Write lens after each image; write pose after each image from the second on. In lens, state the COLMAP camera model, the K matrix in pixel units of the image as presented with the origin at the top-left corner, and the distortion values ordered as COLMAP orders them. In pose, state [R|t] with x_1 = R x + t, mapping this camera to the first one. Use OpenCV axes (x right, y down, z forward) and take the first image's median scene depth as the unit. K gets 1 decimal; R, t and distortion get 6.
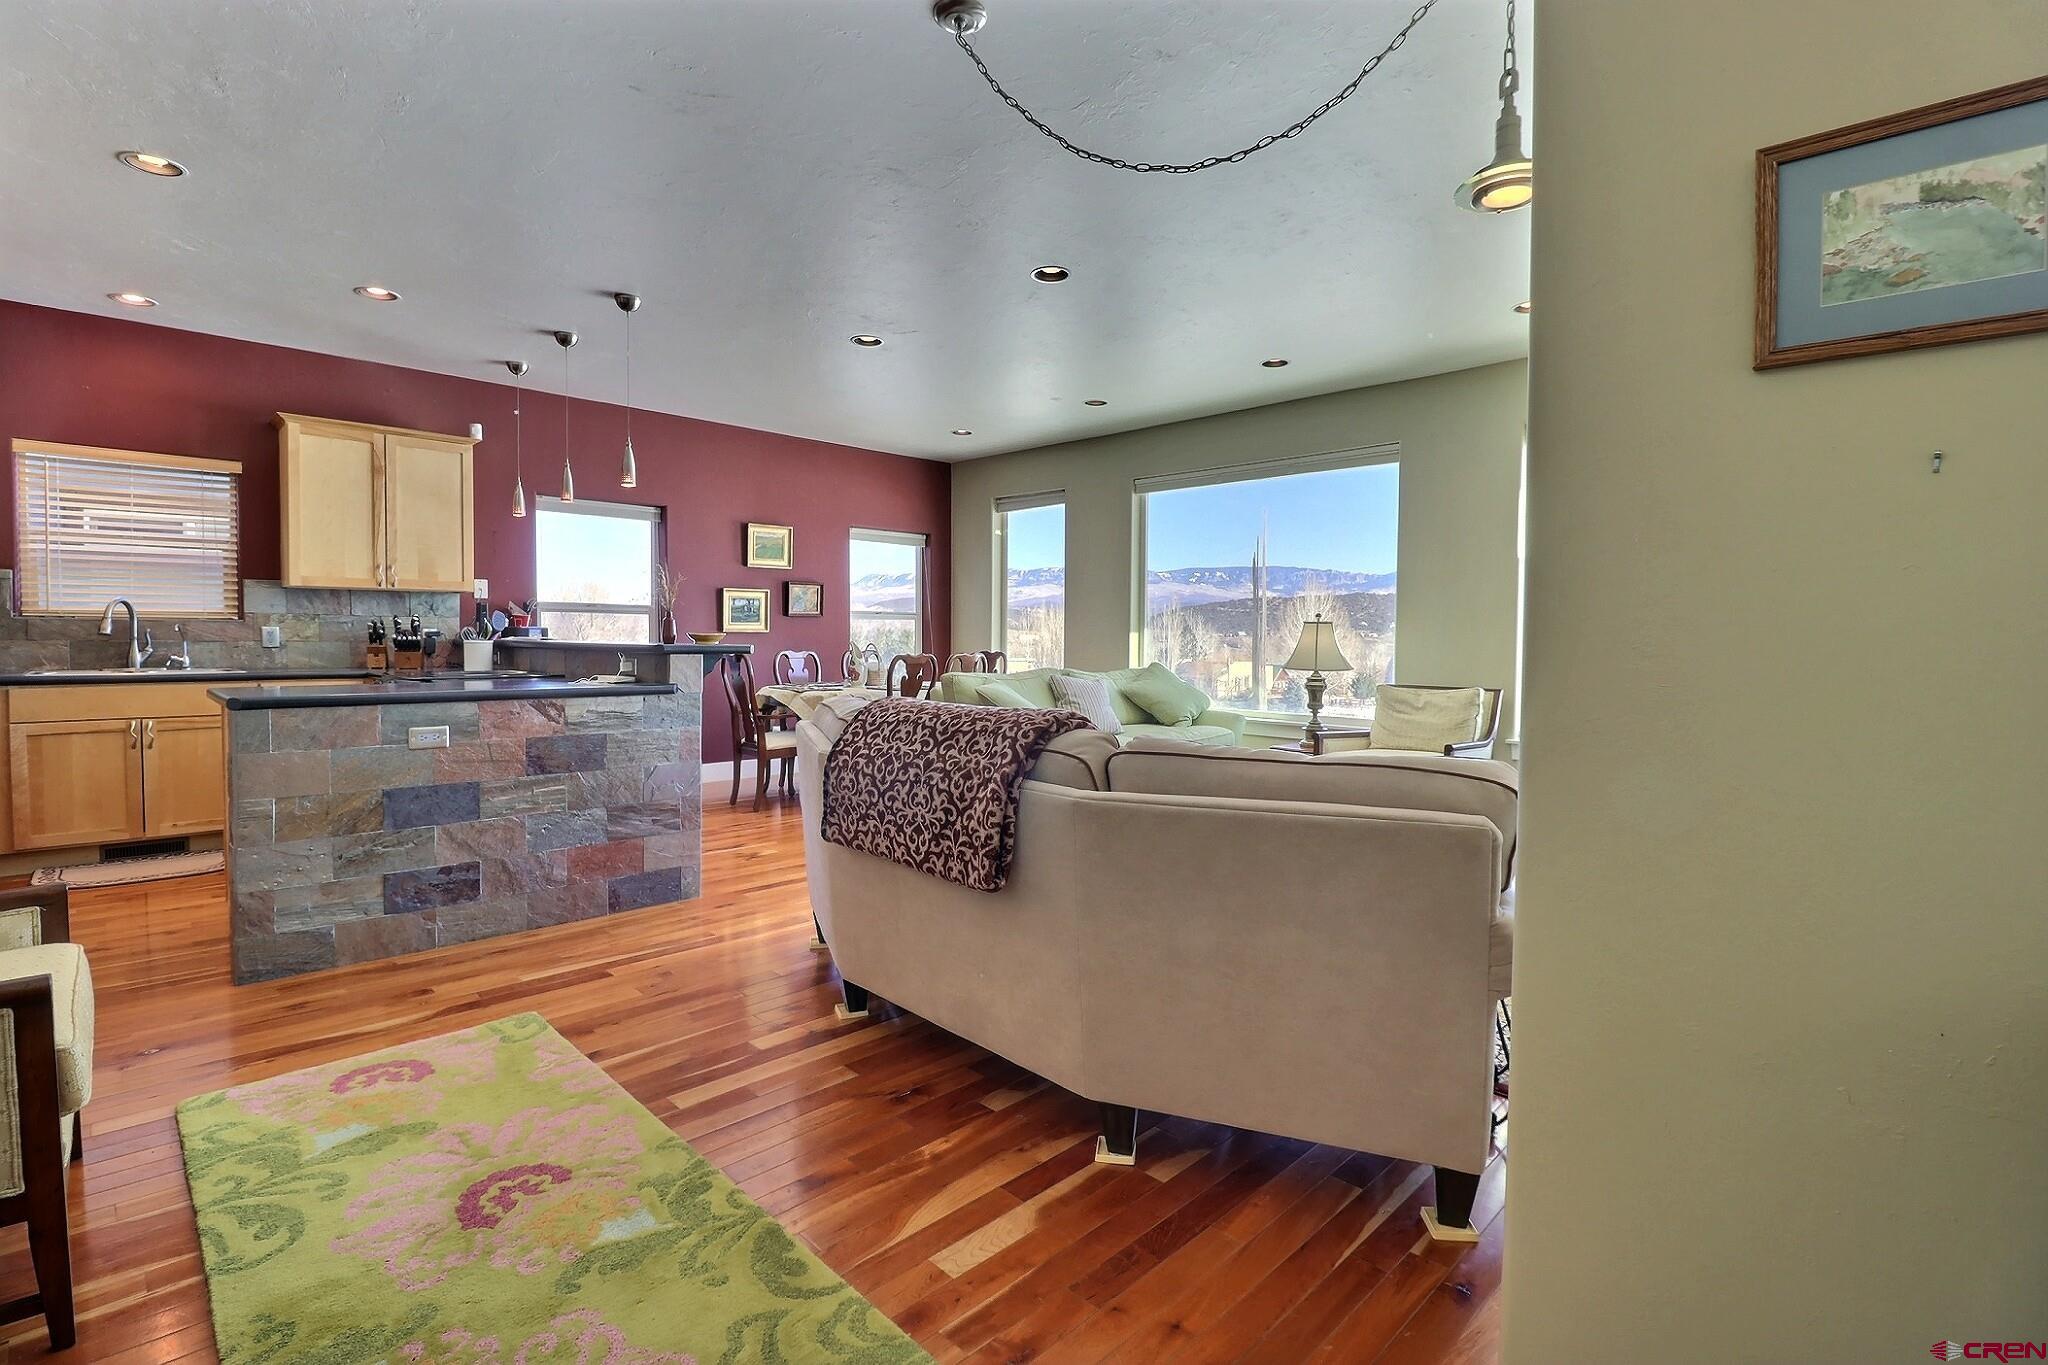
lens RADIAL K [[951.0, 0, 1015.0], [0, 951.0, 670.4], [0, 0, 1]] dist [-0.006761, -0.005379]
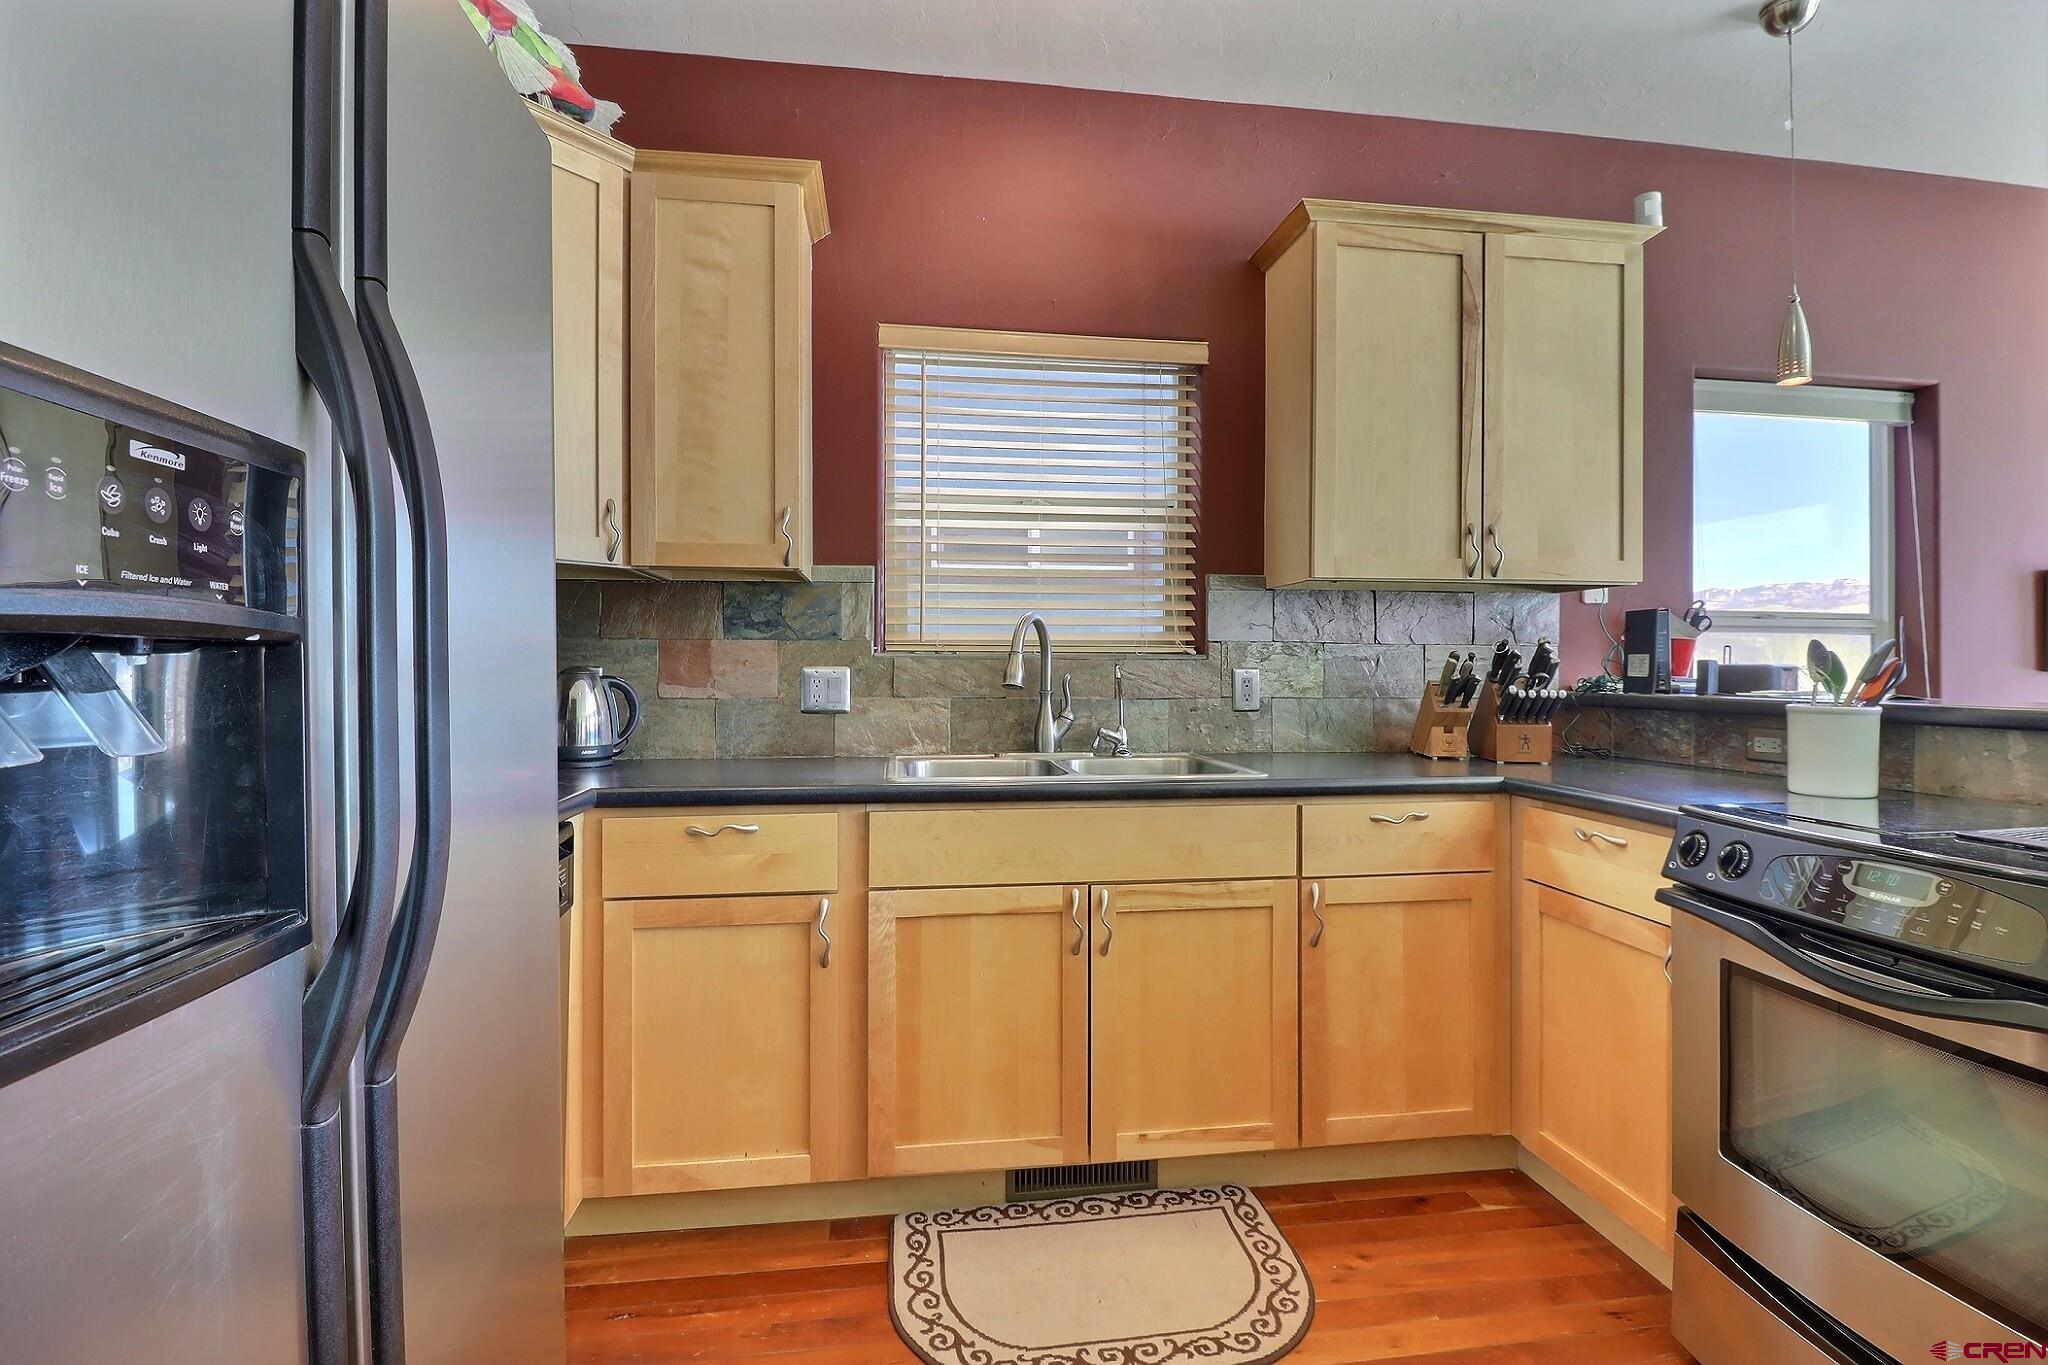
lens RADIAL K [[951.0, 0, 1028.4], [0, 951.0, 675.0], [0, 0, 1]] dist [-0.006761, -0.005379]
pose [[0.804723, -0.001374, -0.593649, -0.620106], [-0.017556, 0.999505, -0.026111, -0.029526], [0.593391, 0.031435, 0.804300, 0.564917]]
